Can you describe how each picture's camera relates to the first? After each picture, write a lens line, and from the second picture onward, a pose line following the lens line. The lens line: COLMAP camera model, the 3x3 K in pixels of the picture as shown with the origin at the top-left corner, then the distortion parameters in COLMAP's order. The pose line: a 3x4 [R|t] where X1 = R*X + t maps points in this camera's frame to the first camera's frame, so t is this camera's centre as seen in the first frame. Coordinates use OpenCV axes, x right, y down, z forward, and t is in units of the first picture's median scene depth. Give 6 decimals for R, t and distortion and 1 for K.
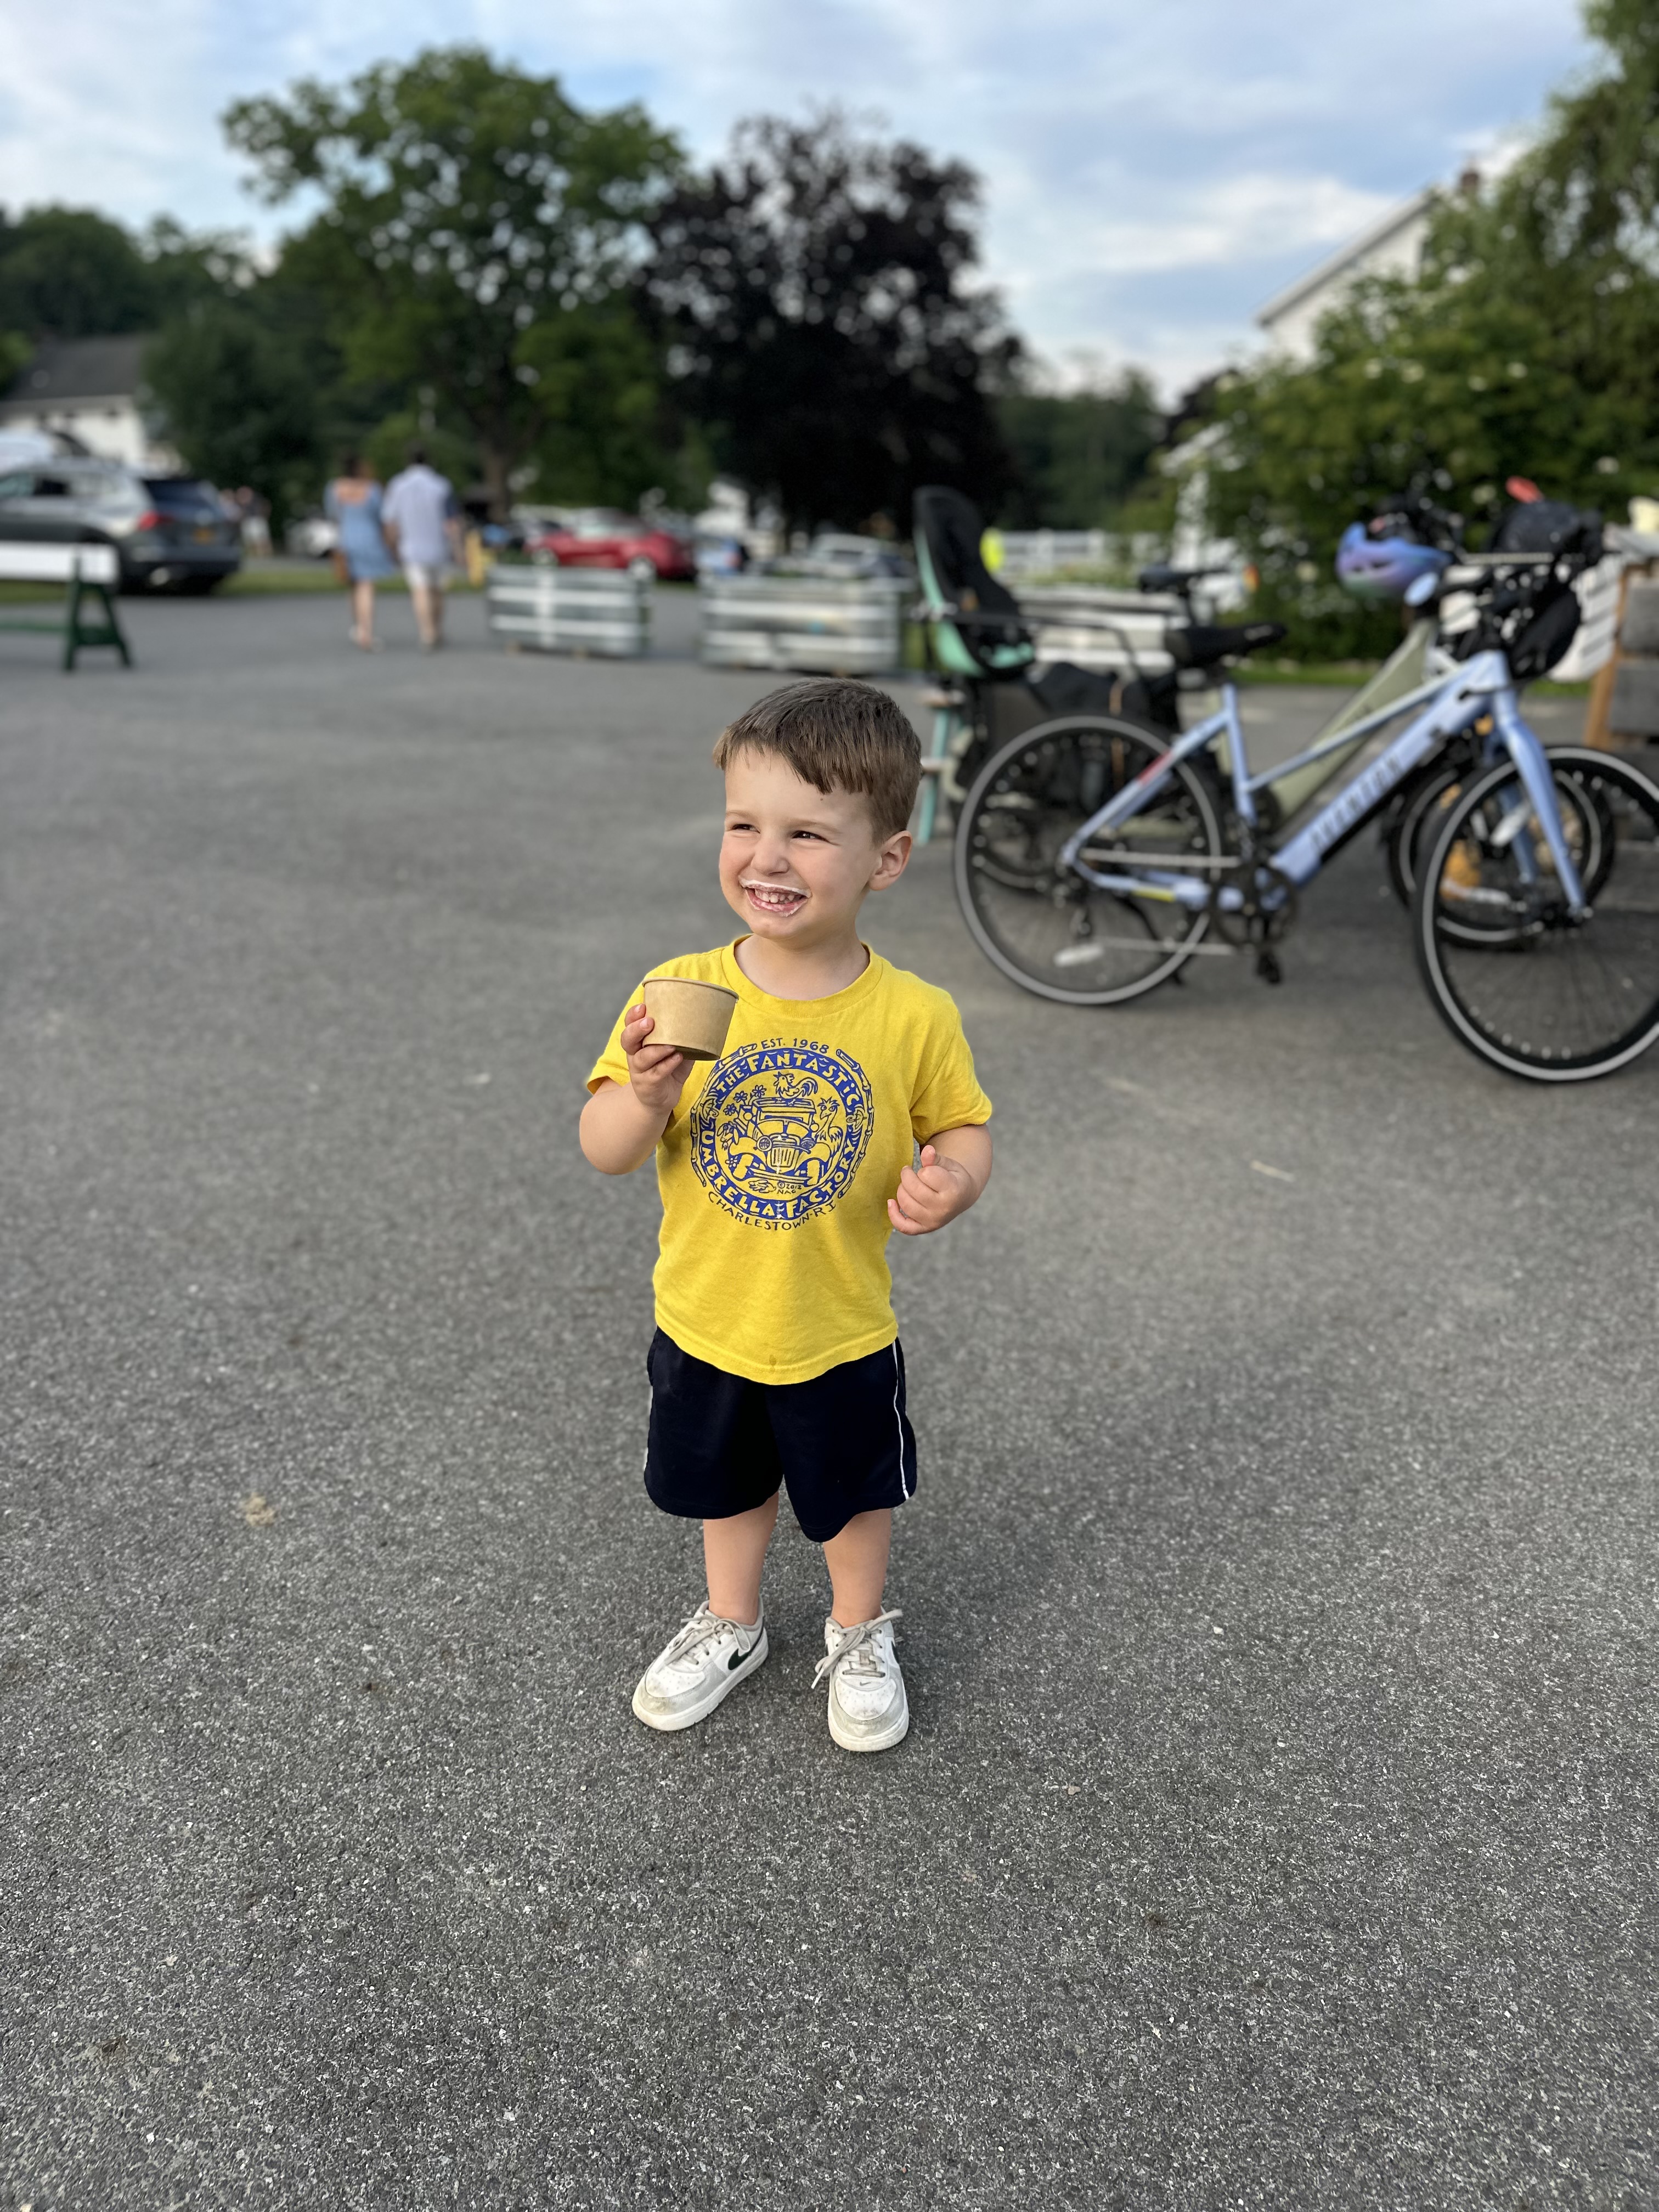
lens RADIAL K [[1547.5, 0, 829.5], [0, 1547.5, 1106.0], [0, 0, 1]] dist [-0.003833, -0.007875]
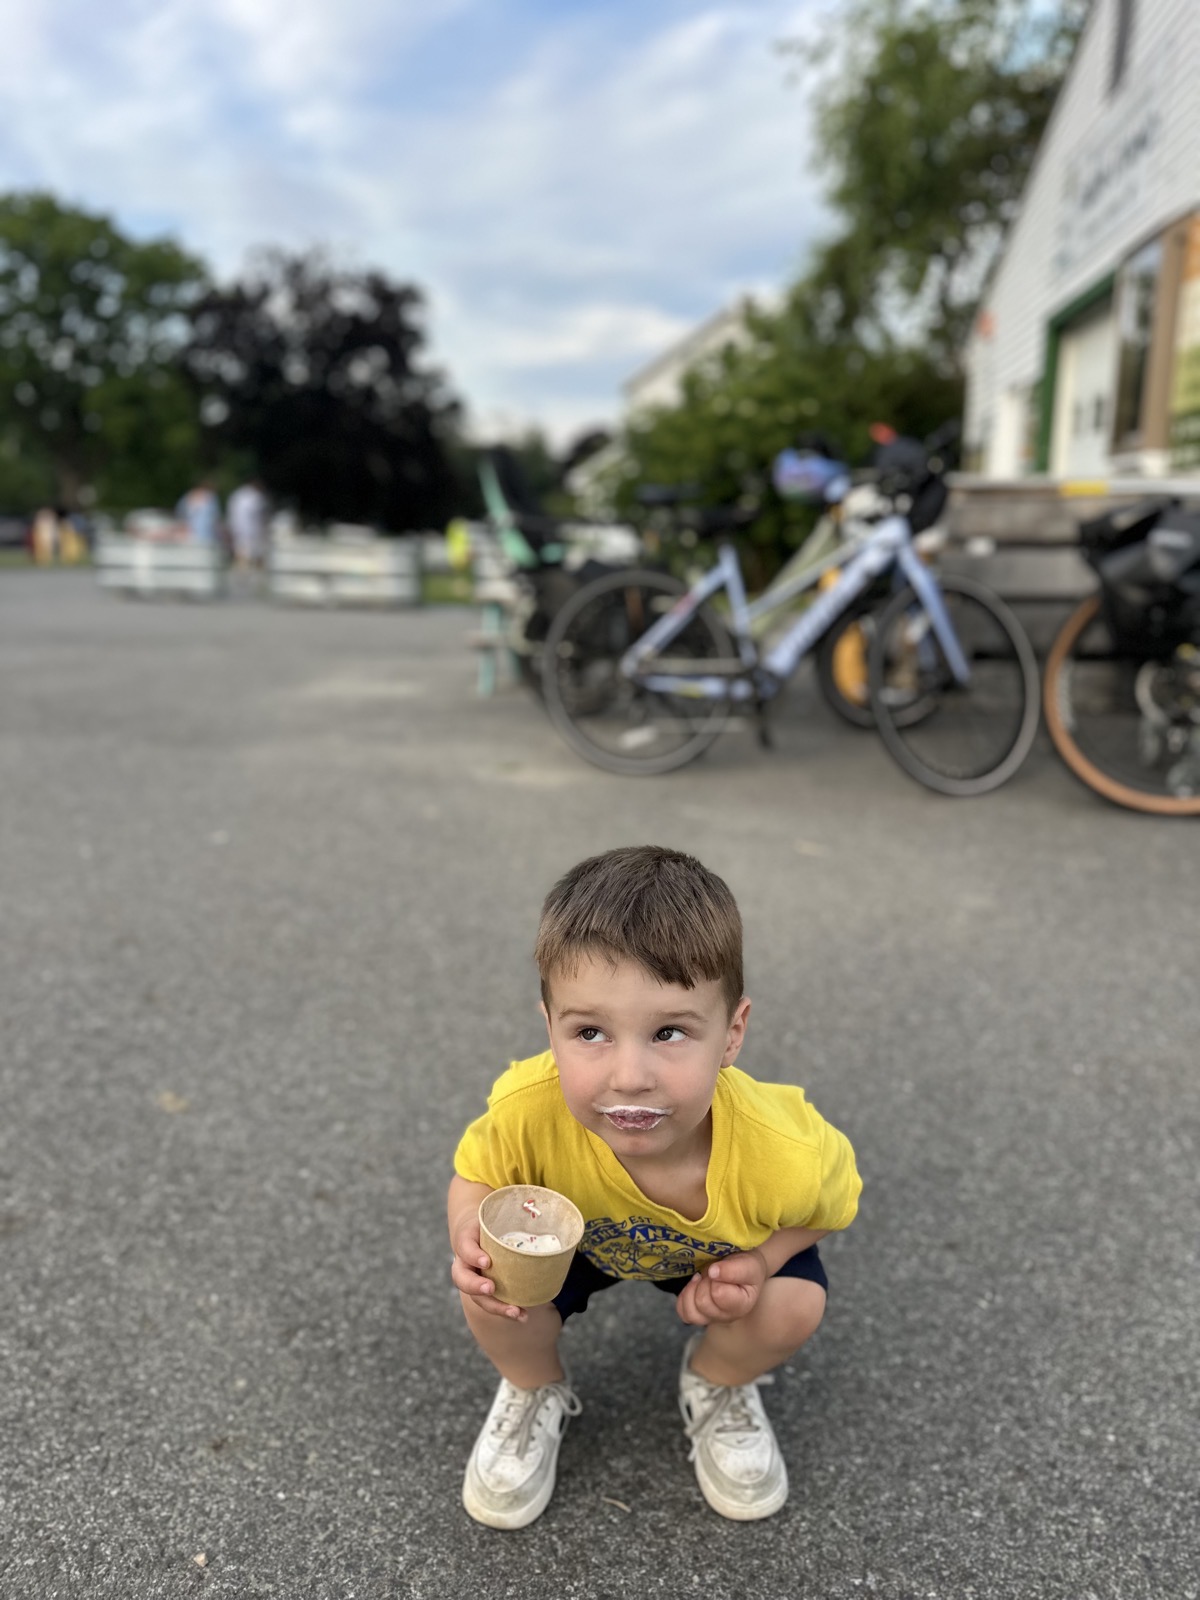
lens RADIAL K [[1121.9, 0, 600.0], [0, 1121.9, 800.0], [0, 0, 1]] dist [-0.000351, -0.015745]
pose [[0.973694, -0.056519, 0.220737, -0.256655], [0.082443, 0.990501, -0.110048, 0.173167], [-0.212420, 0.125351, 0.969105, 0.013278]]
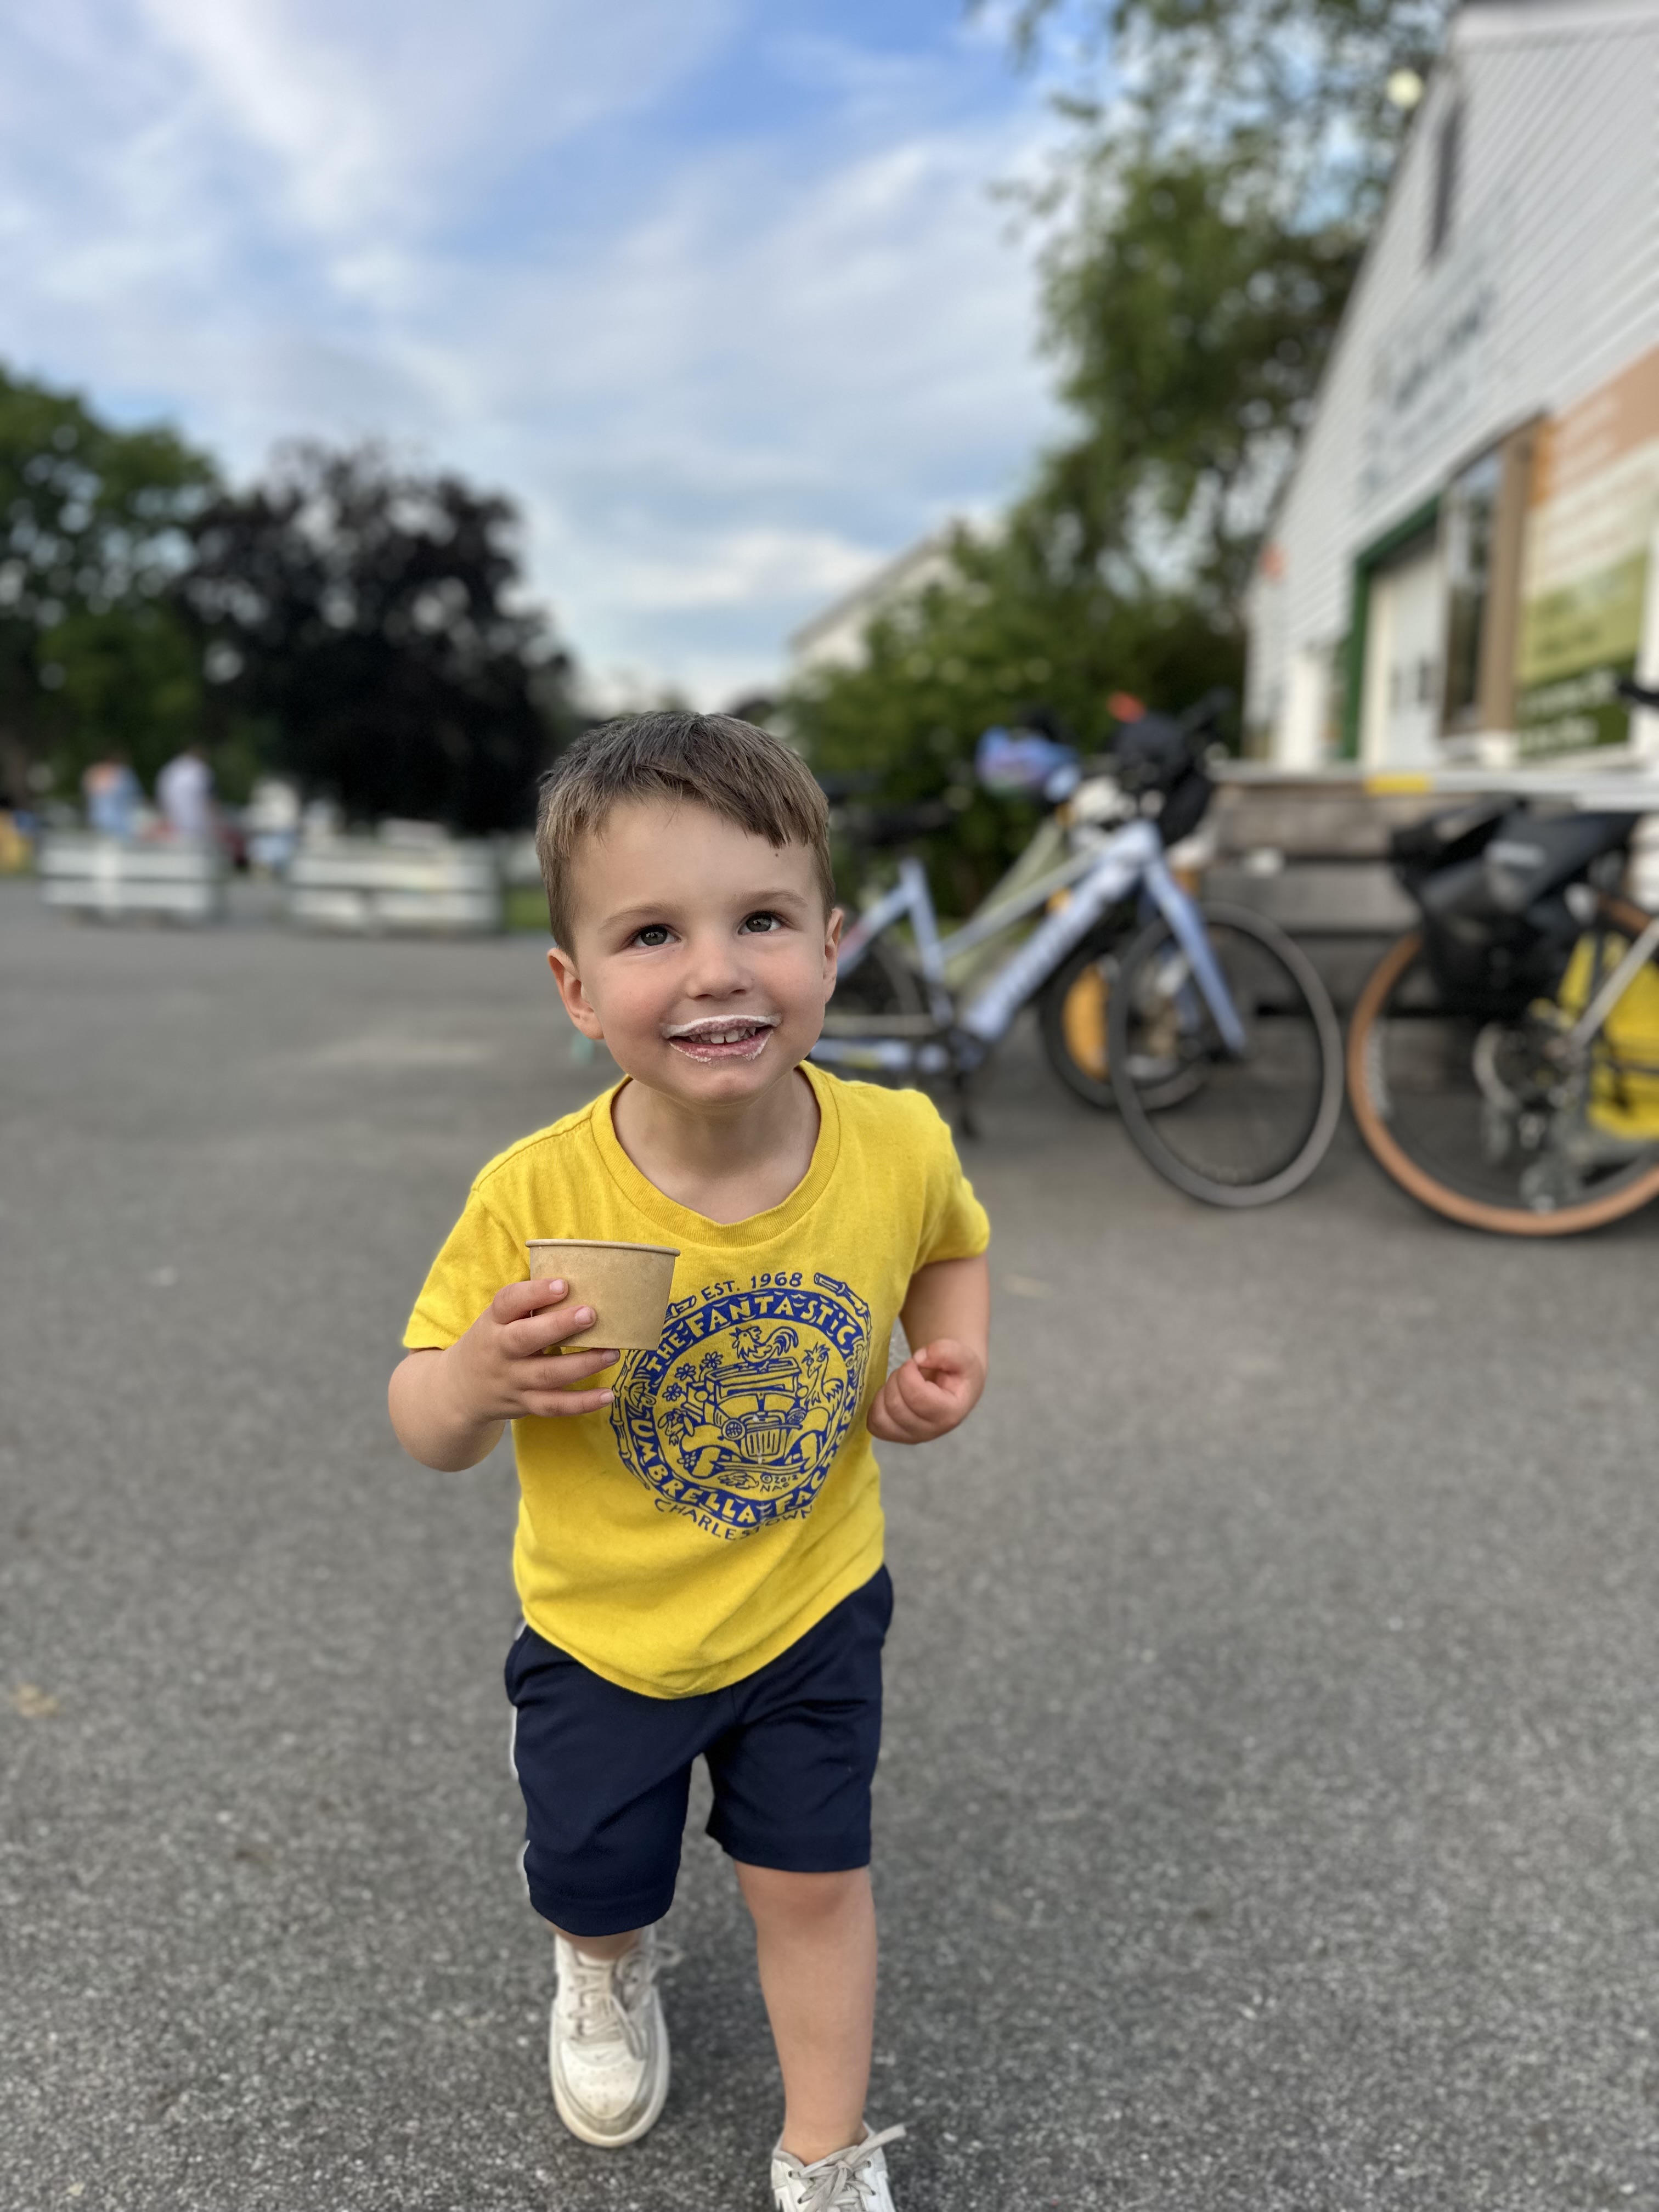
lens RADIAL K [[1552.6, 0, 840.5], [0, 1552.6, 1127.1], [0, 0, 1]] dist [-0.001349, -0.013012]
pose [[0.960894, -0.046856, 0.272923, -0.197502], [0.091443, 0.983984, -0.153014, 0.148700], [-0.261382, 0.171987, 0.949789, 0.062924]]
